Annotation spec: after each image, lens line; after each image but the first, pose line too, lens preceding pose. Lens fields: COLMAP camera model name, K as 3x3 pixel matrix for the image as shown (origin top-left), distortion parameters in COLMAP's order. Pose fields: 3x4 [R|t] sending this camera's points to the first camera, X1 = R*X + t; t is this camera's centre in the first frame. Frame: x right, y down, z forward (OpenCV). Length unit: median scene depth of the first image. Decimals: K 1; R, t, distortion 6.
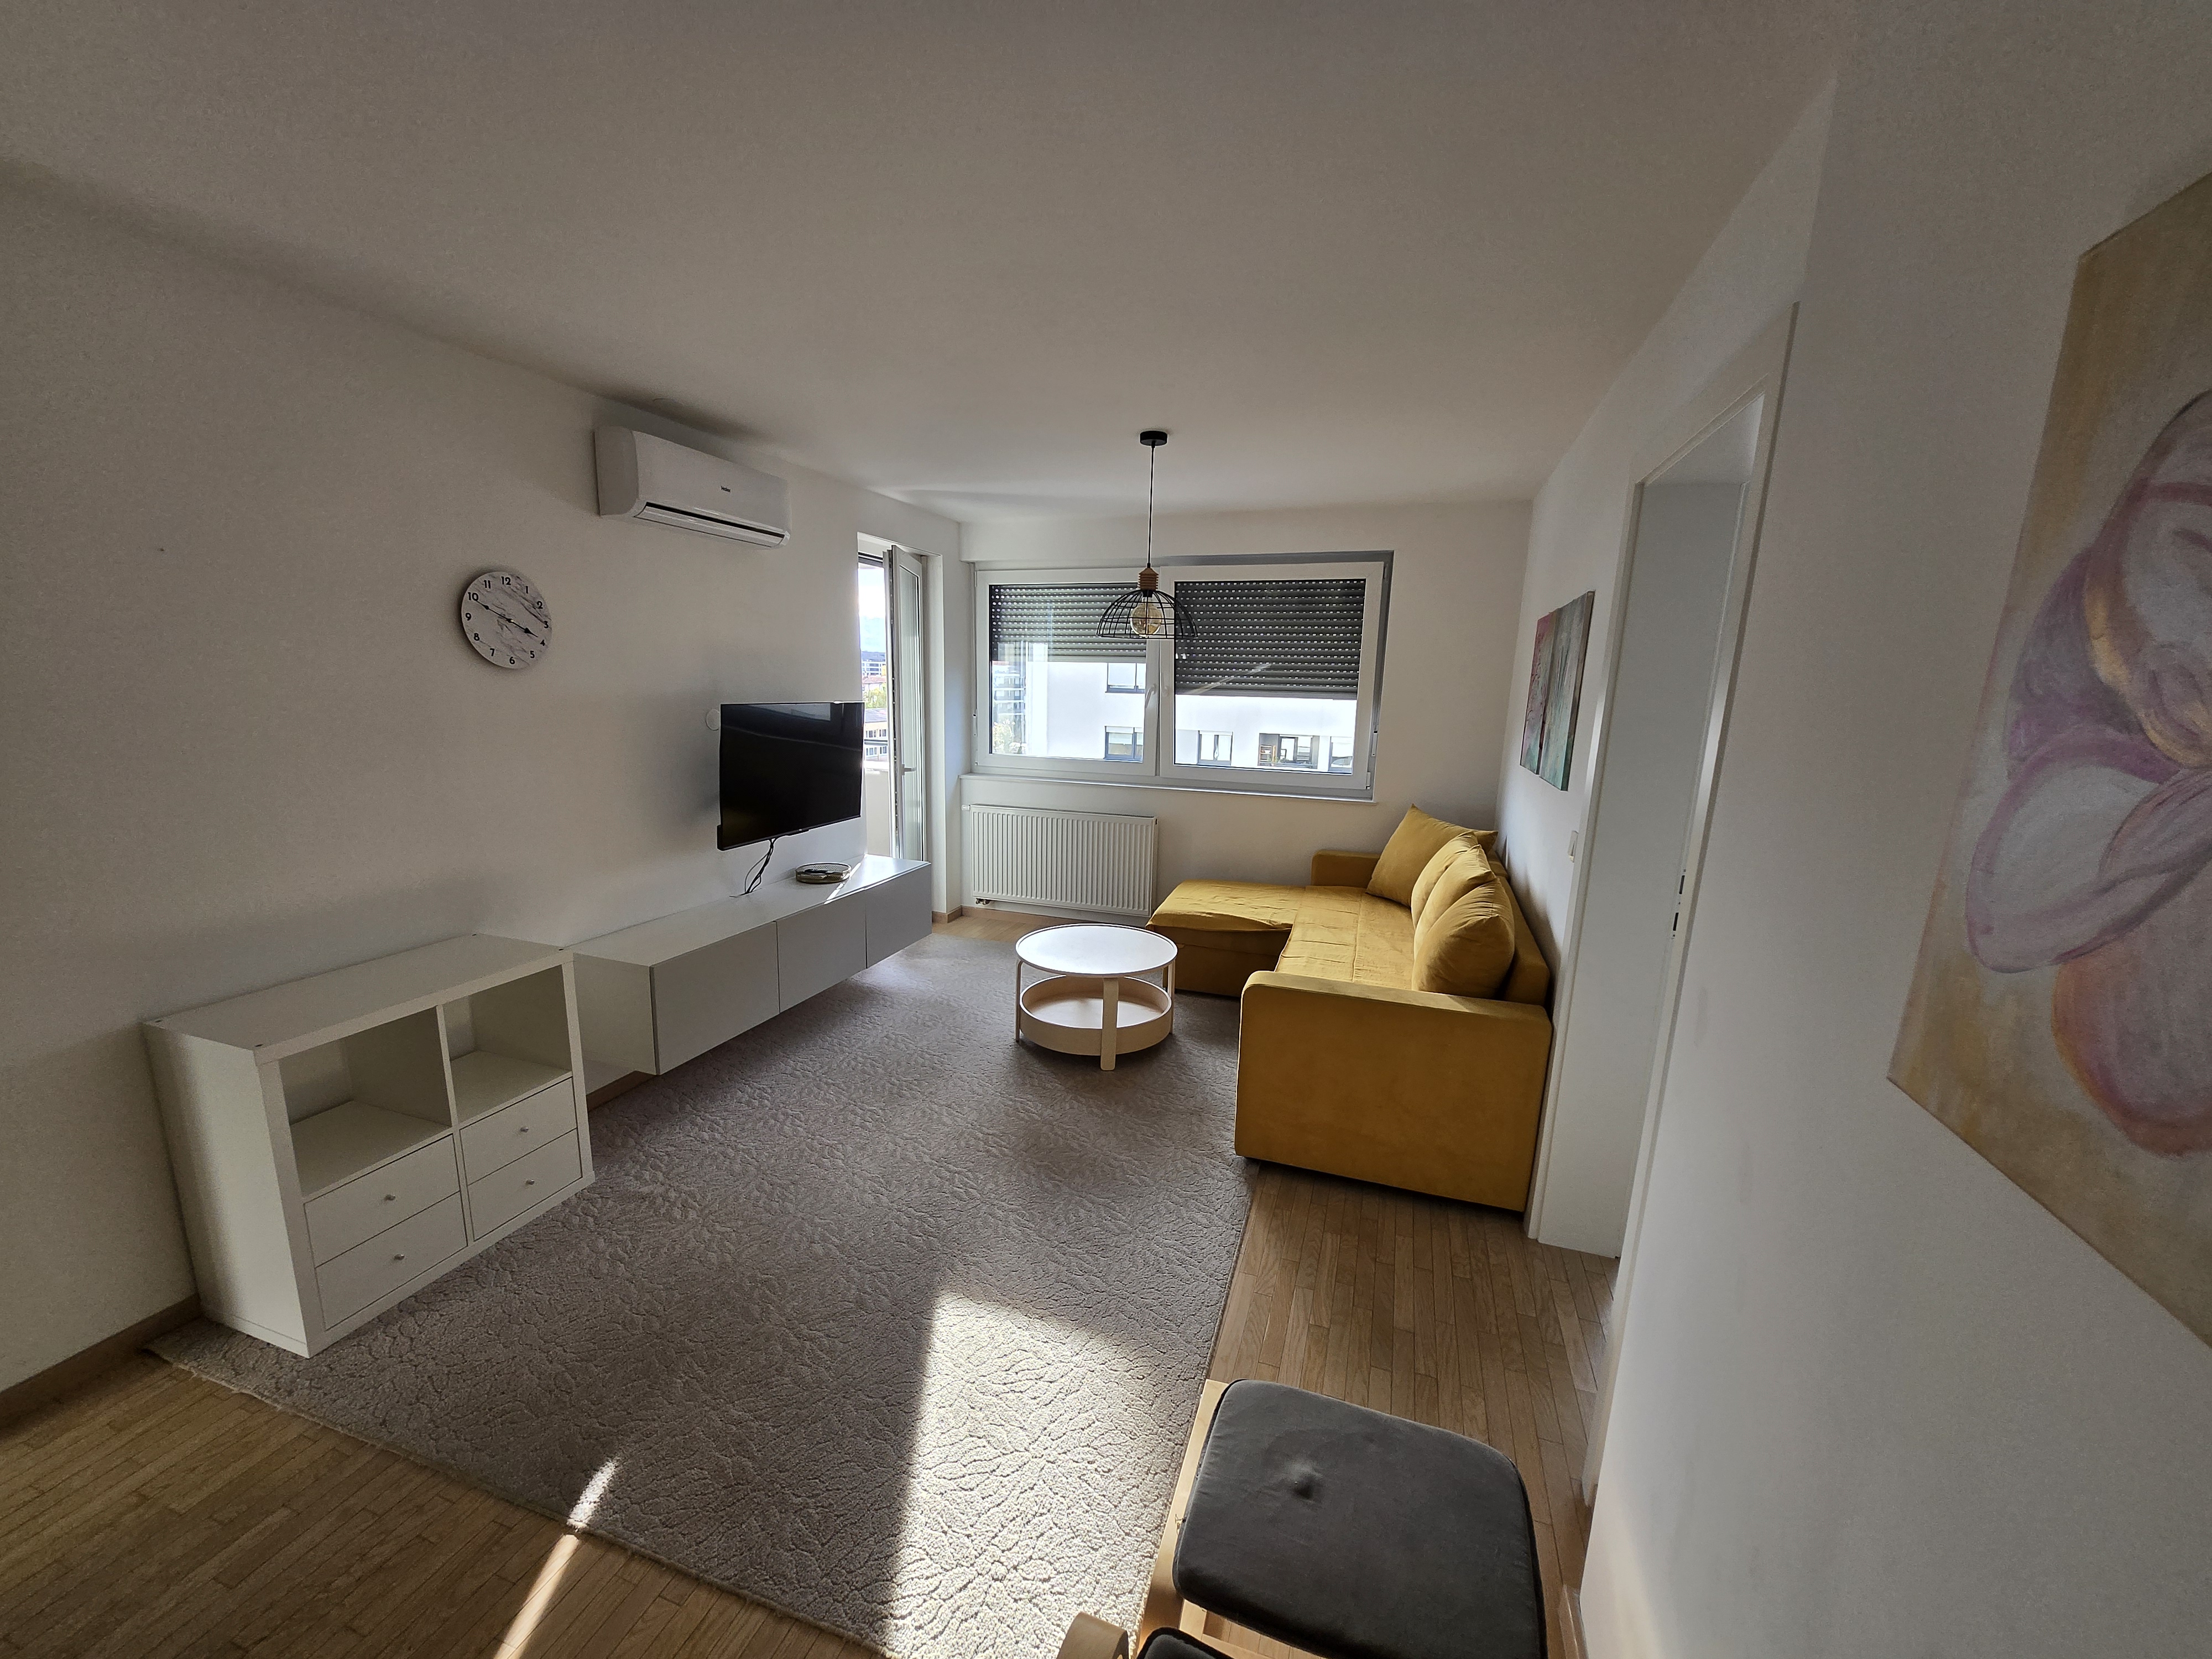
lens RADIAL K [[859.2, 0, 1096.9], [0, 859.2, 846.1], [0, 0, 1]] dist [-0.000932, -0.000818]
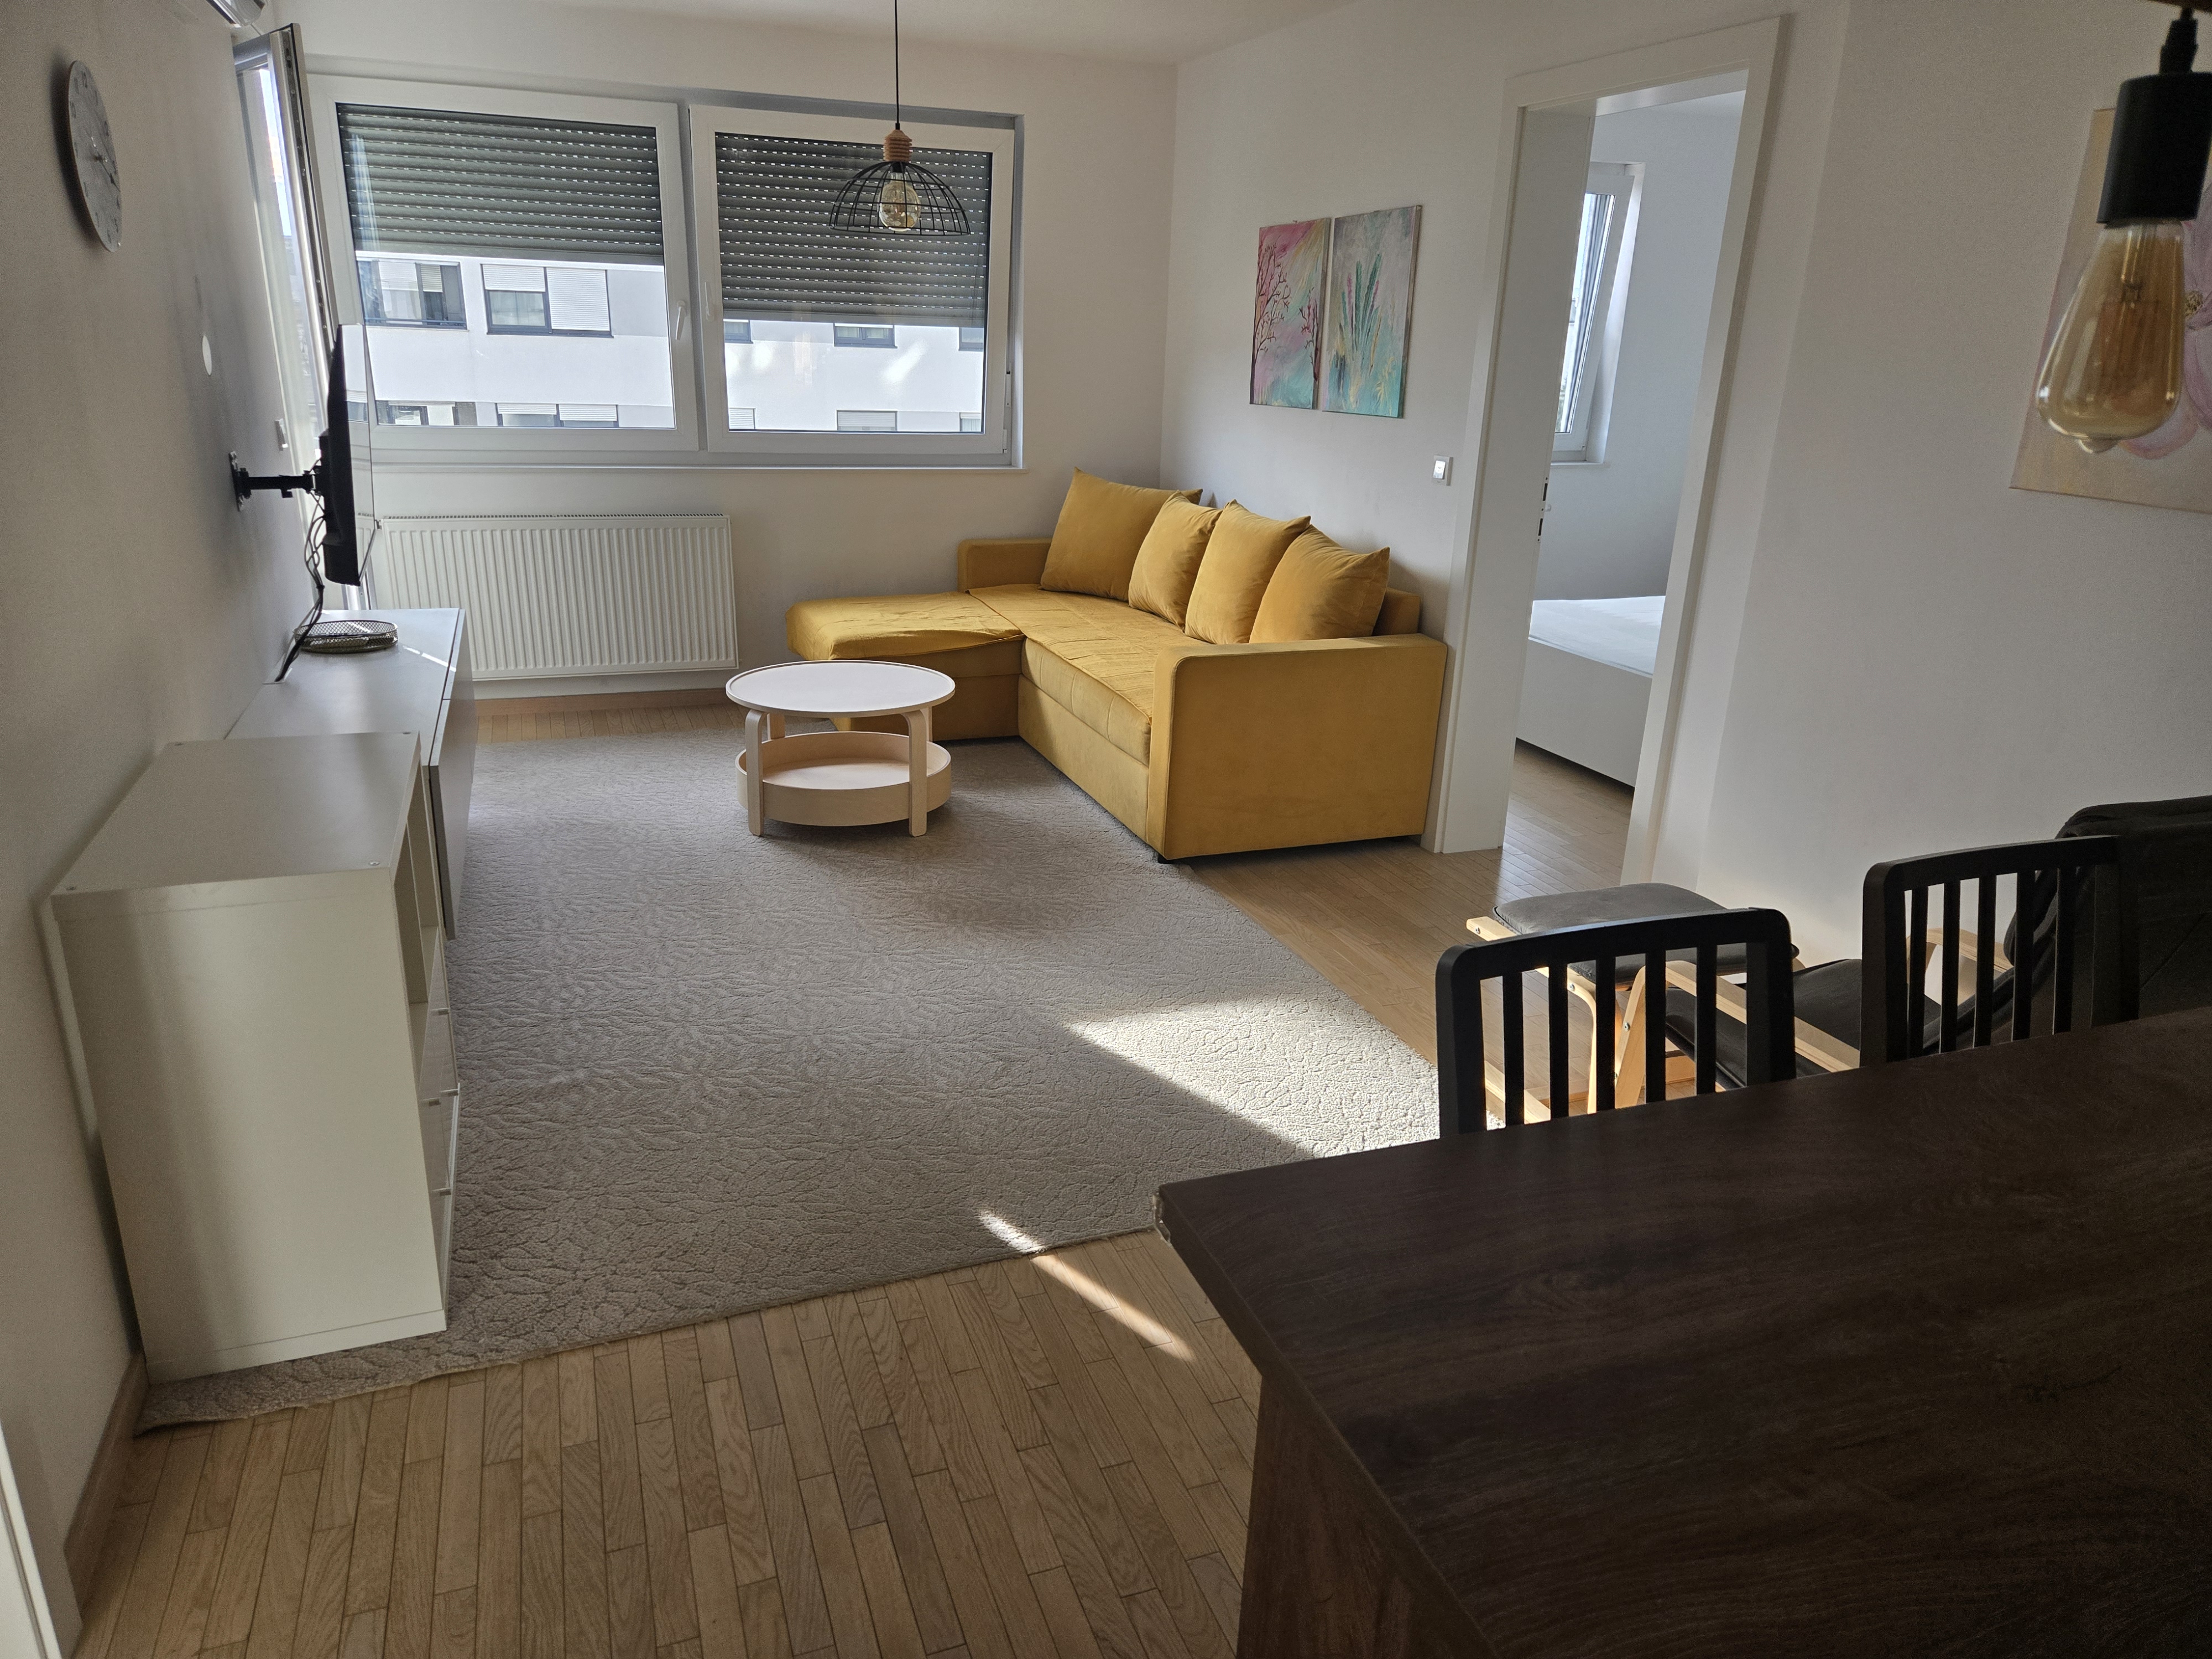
lens RADIAL K [[1493.1, 0, 1104.4], [0, 1493.1, 823.7], [0, 0, 1]] dist [0.055630, -0.048926]
pose [[0.770594, -0.200848, 0.604851, -0.806618], [0.112037, 0.976956, 0.181672, 0.037254], [-0.627402, -0.072229, 0.775339, -0.147181]]
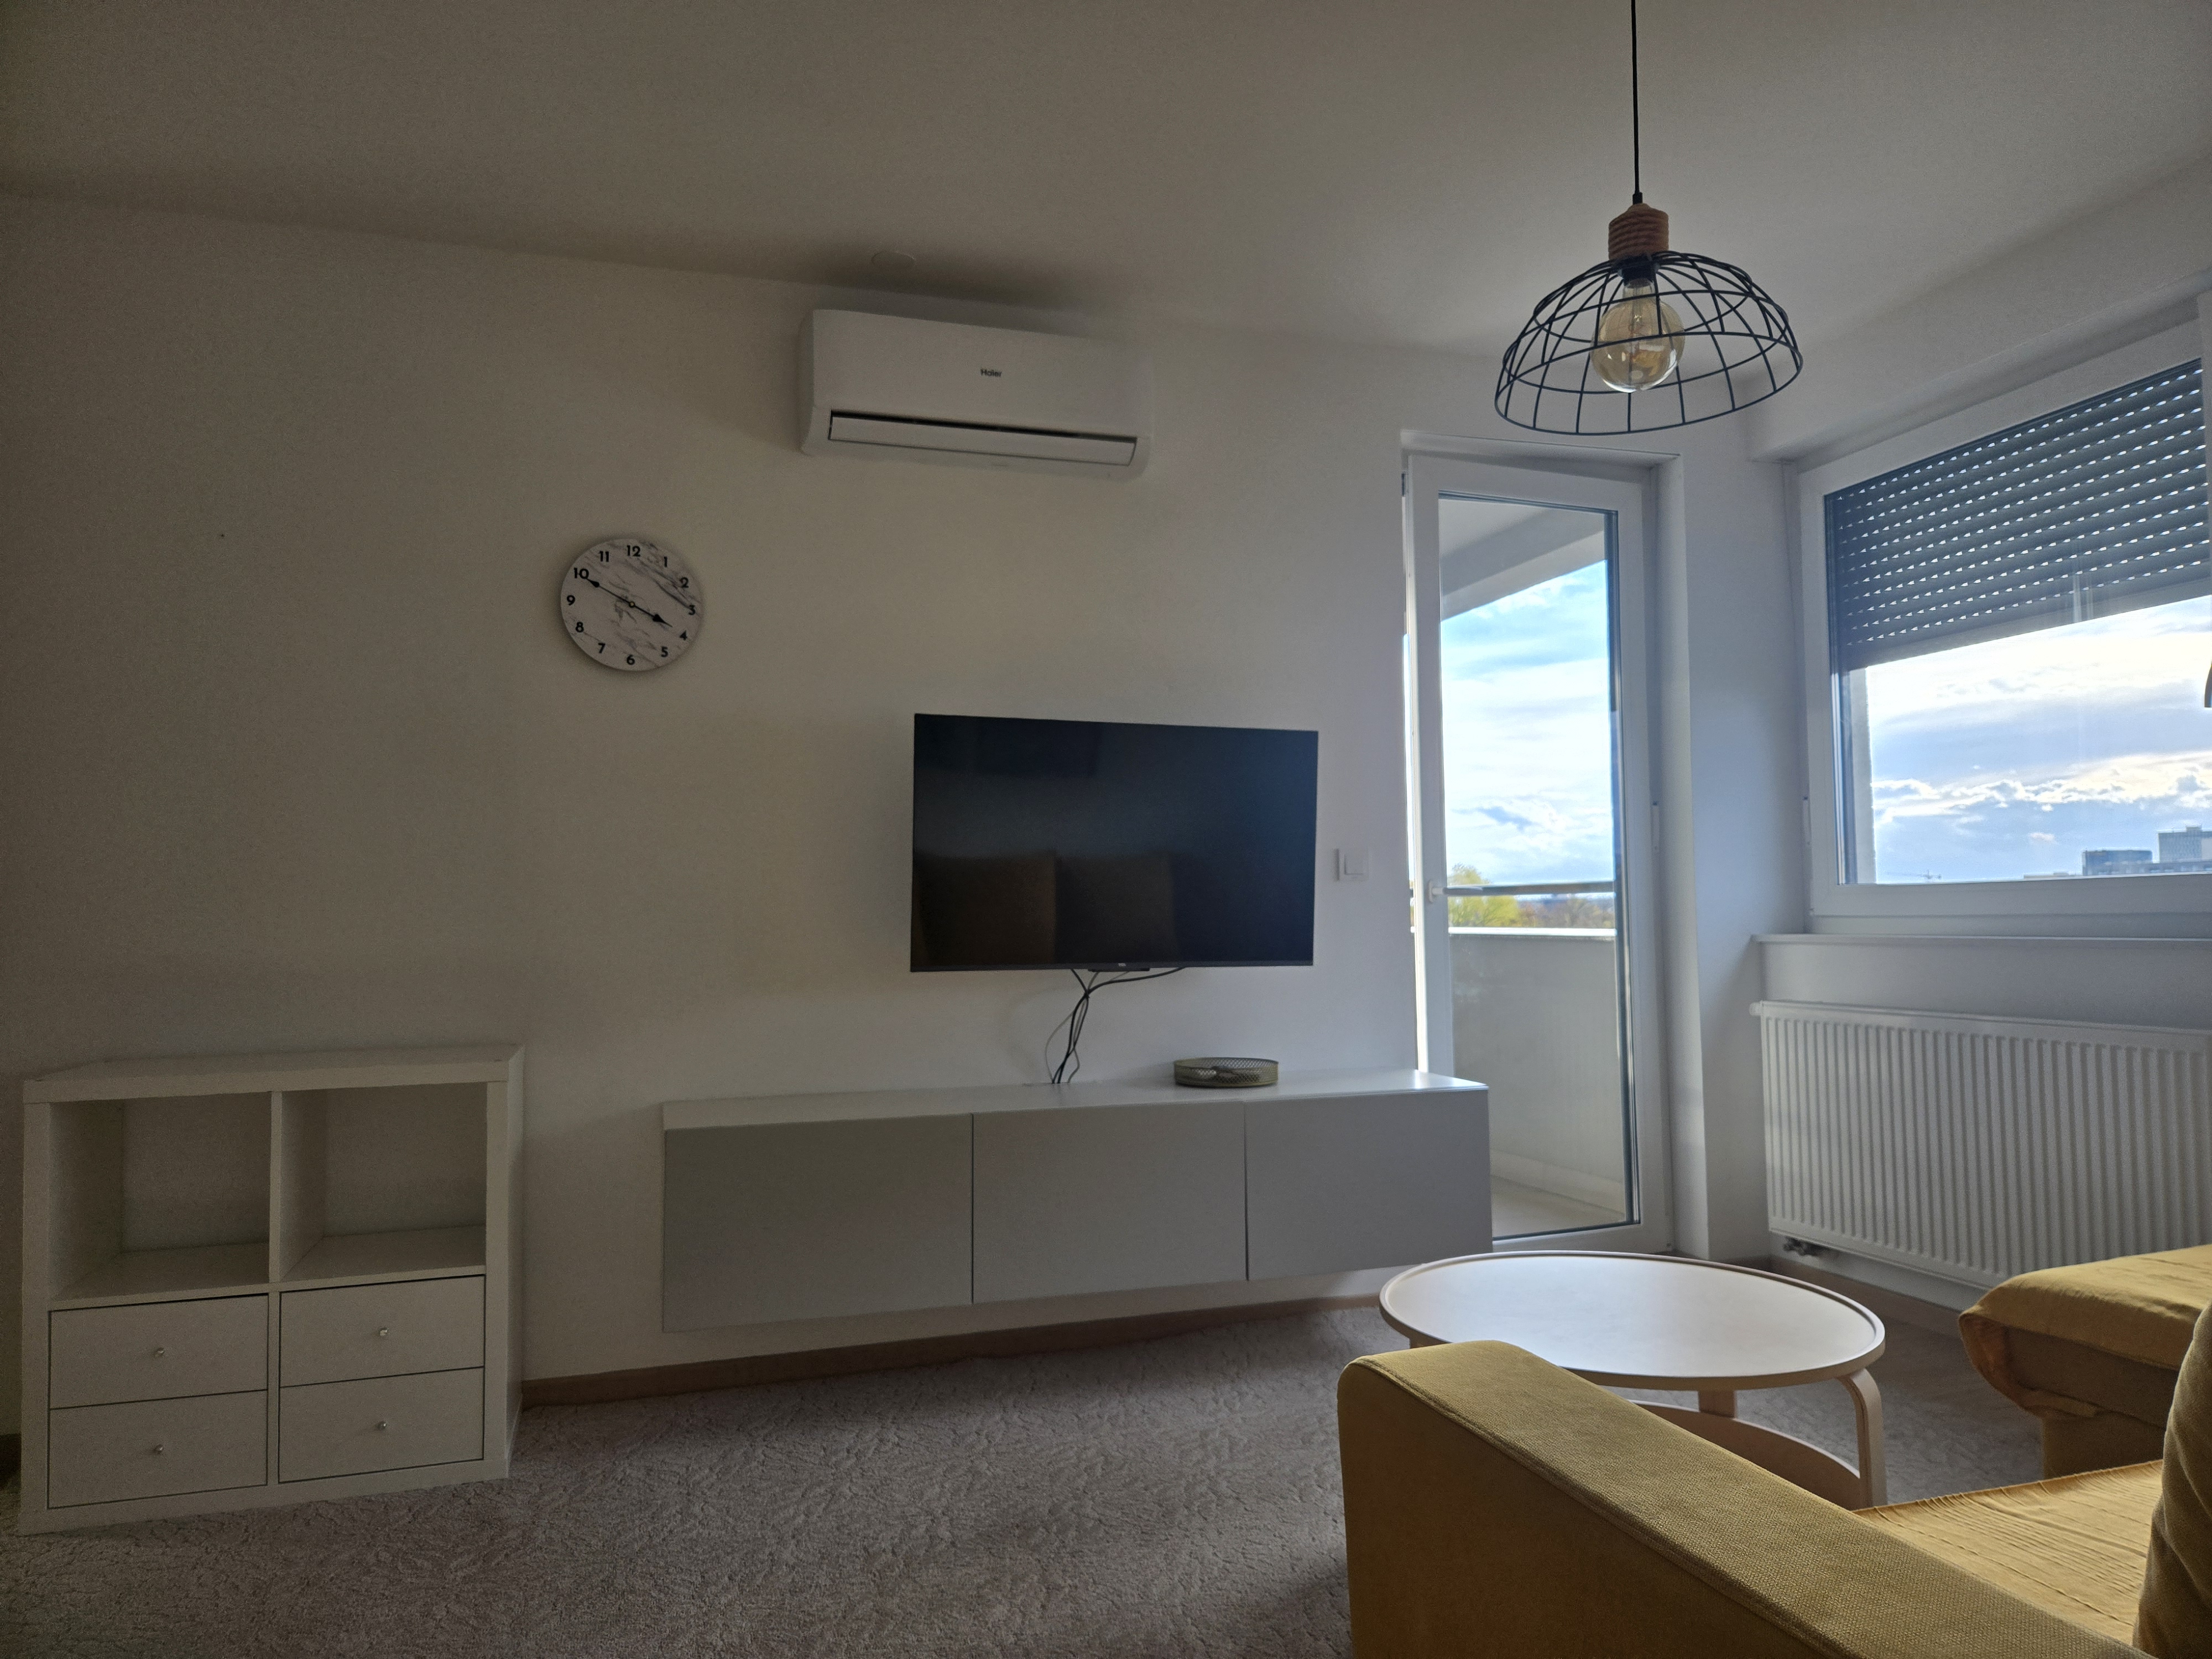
lens RADIAL K [[1493.1, 0, 1109.4], [0, 1493.1, 830.4], [0, 0, 1]] dist [0.055630, -0.048926]
pose [[0.594025, -0.069115, -0.801472, 0.489572], [-0.128161, 0.975446, -0.179107, 0.083351], [0.794172, 0.209112, 0.570582, 0.599723]]
